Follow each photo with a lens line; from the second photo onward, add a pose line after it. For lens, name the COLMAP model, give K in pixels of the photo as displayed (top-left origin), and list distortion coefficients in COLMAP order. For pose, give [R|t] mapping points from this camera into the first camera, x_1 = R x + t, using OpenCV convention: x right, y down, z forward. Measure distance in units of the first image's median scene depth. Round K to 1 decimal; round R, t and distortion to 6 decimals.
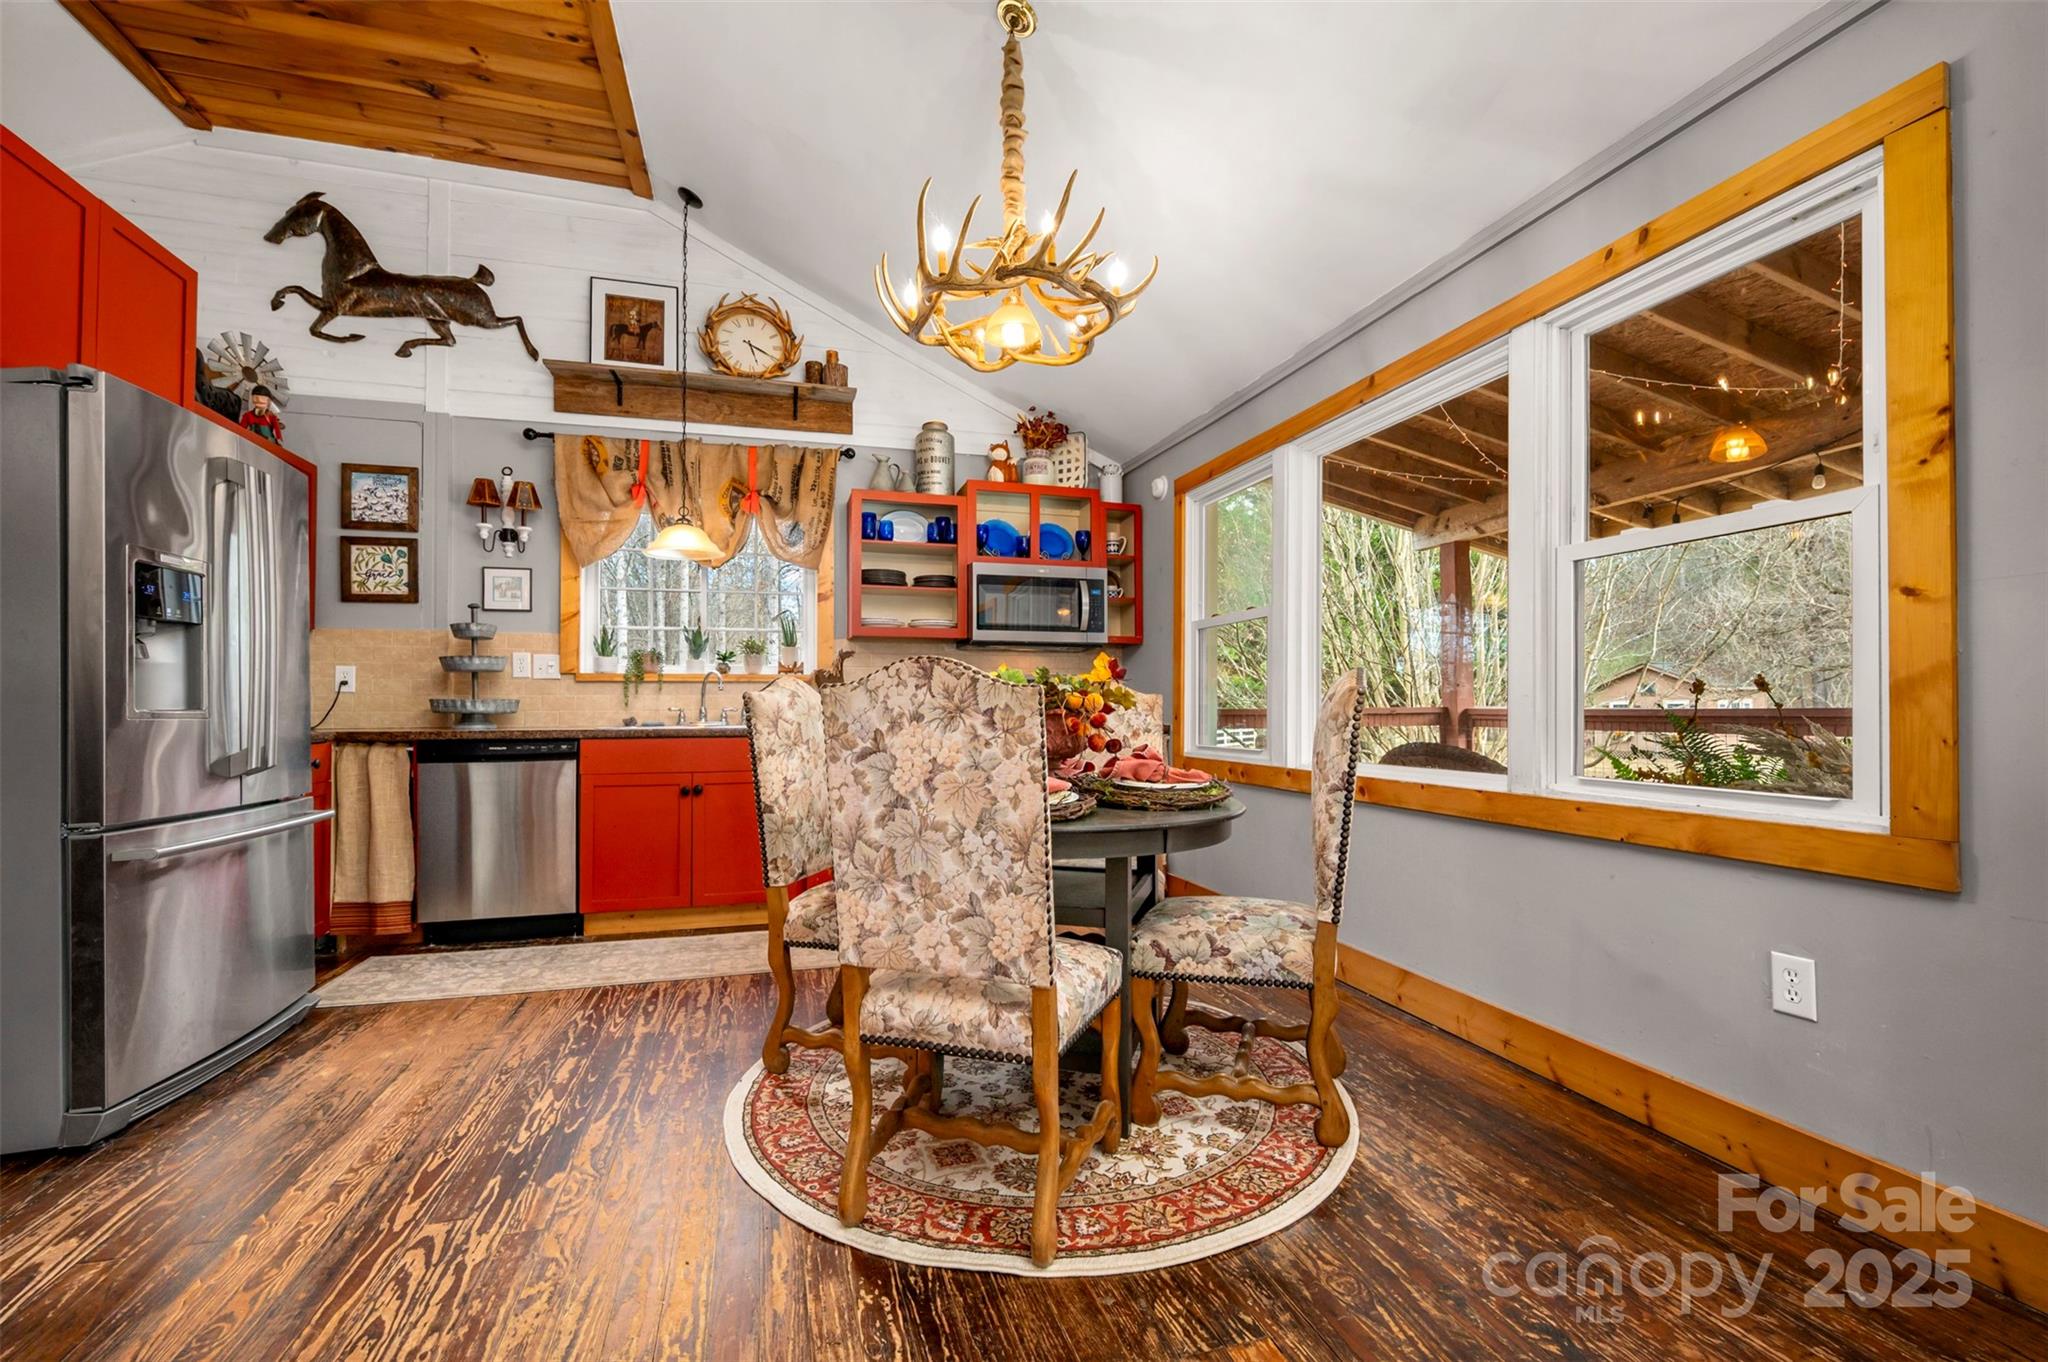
lens RADIAL K [[843.7, 0, 1022.8], [0, 843.7, 678.2], [0, 0, 1]] dist [0.000334, -0.000412]
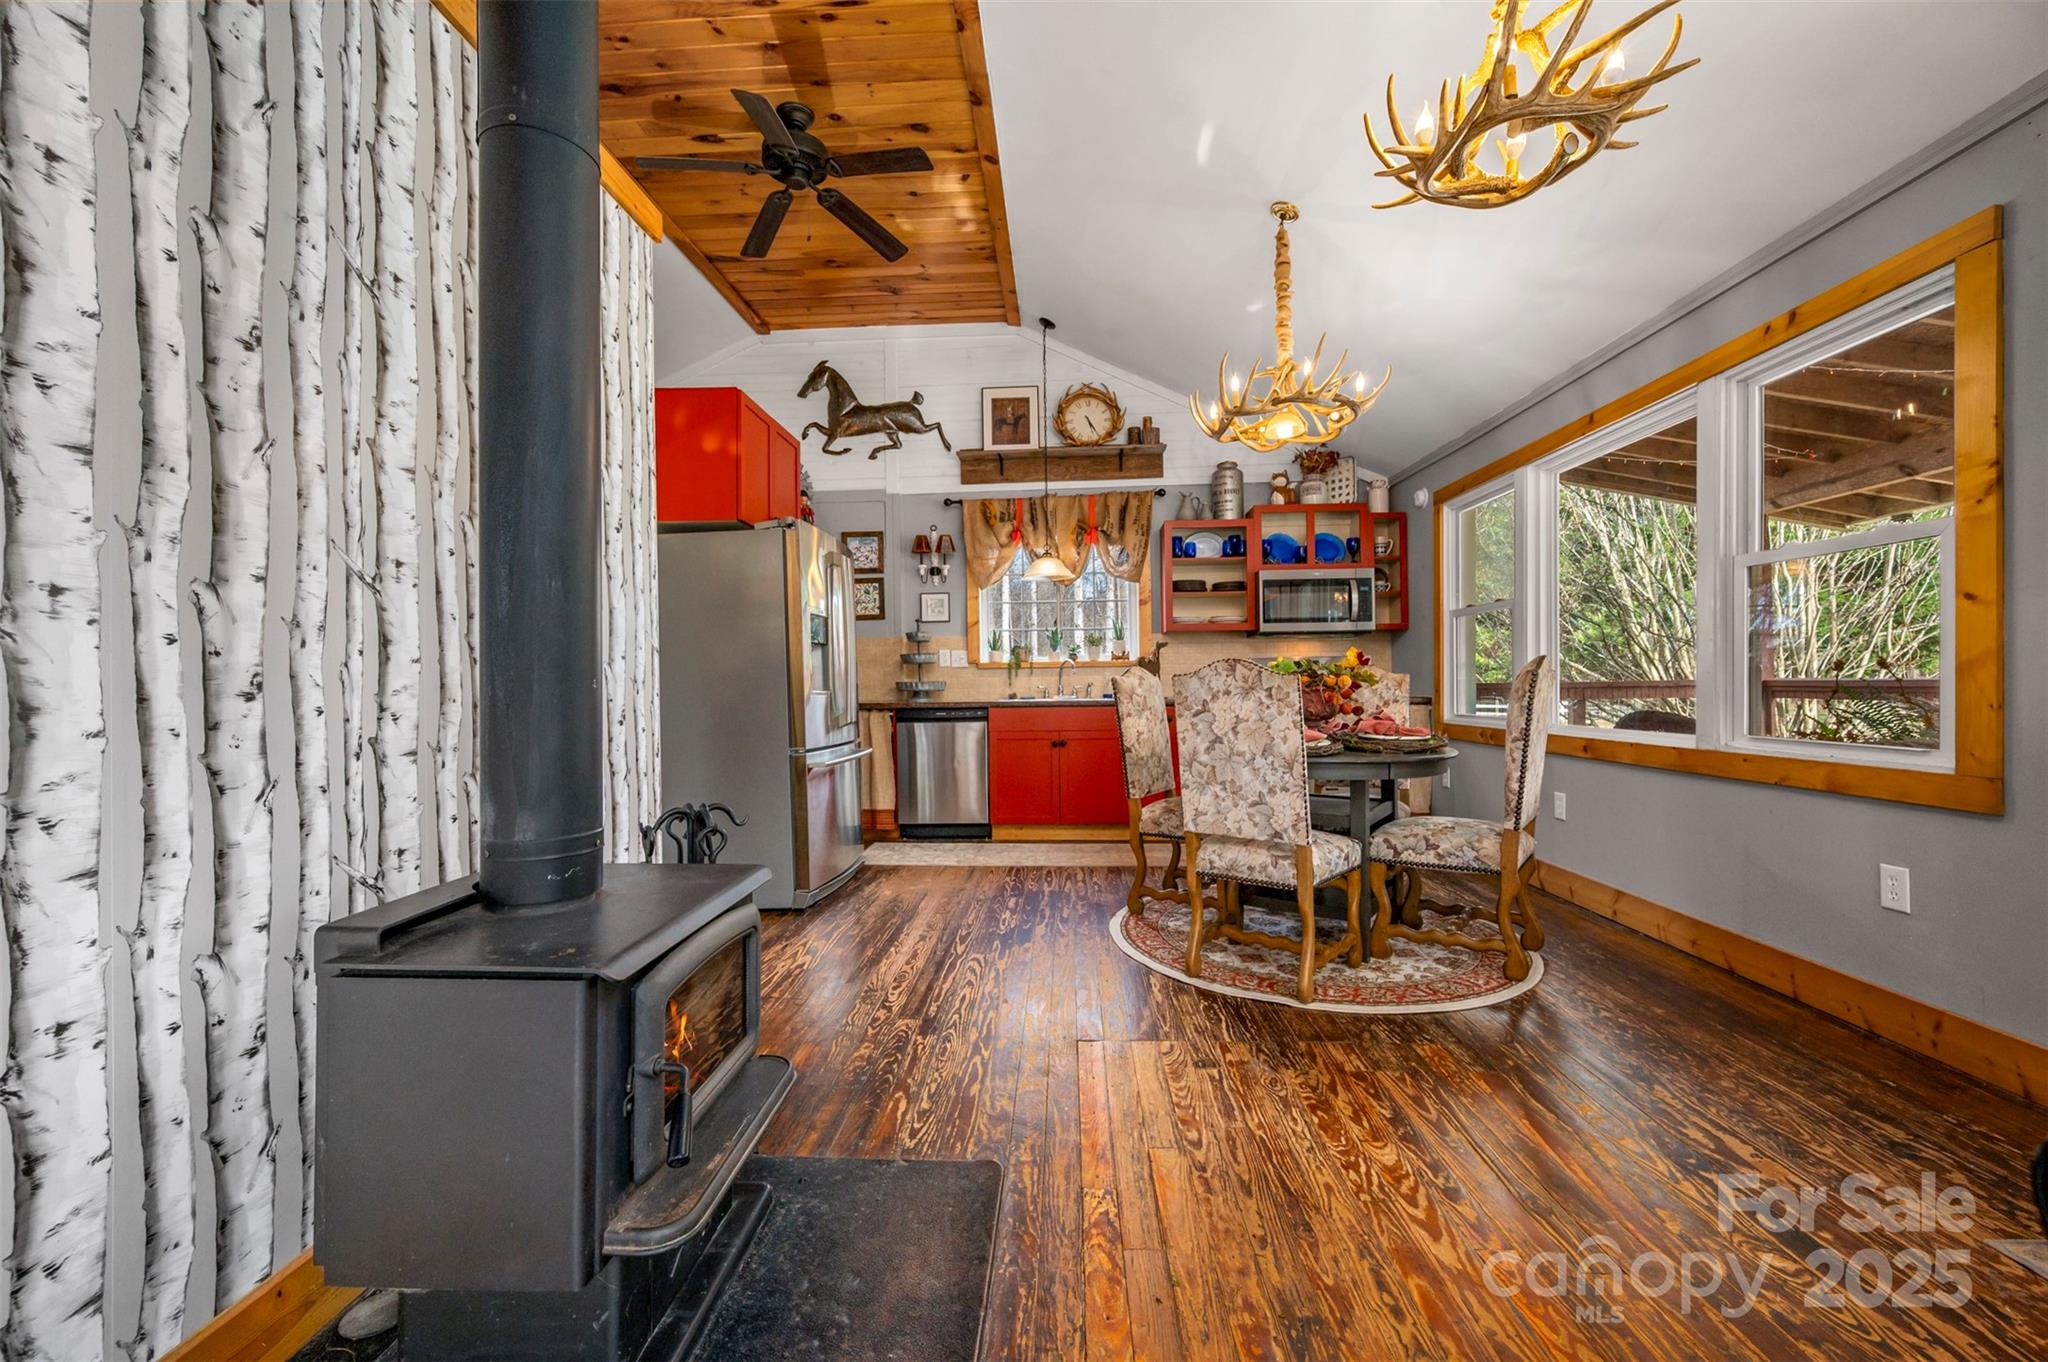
lens RADIAL K [[843.7, 0, 1022.8], [0, 843.7, 678.2], [0, 0, 1]] dist [0.000334, -0.000412]
pose [[0.944017, -0.011059, -0.329710, 0.035970], [0.021195, 0.999406, 0.027165, -0.026961], [0.329214, -0.032632, 0.943691, -0.533151]]
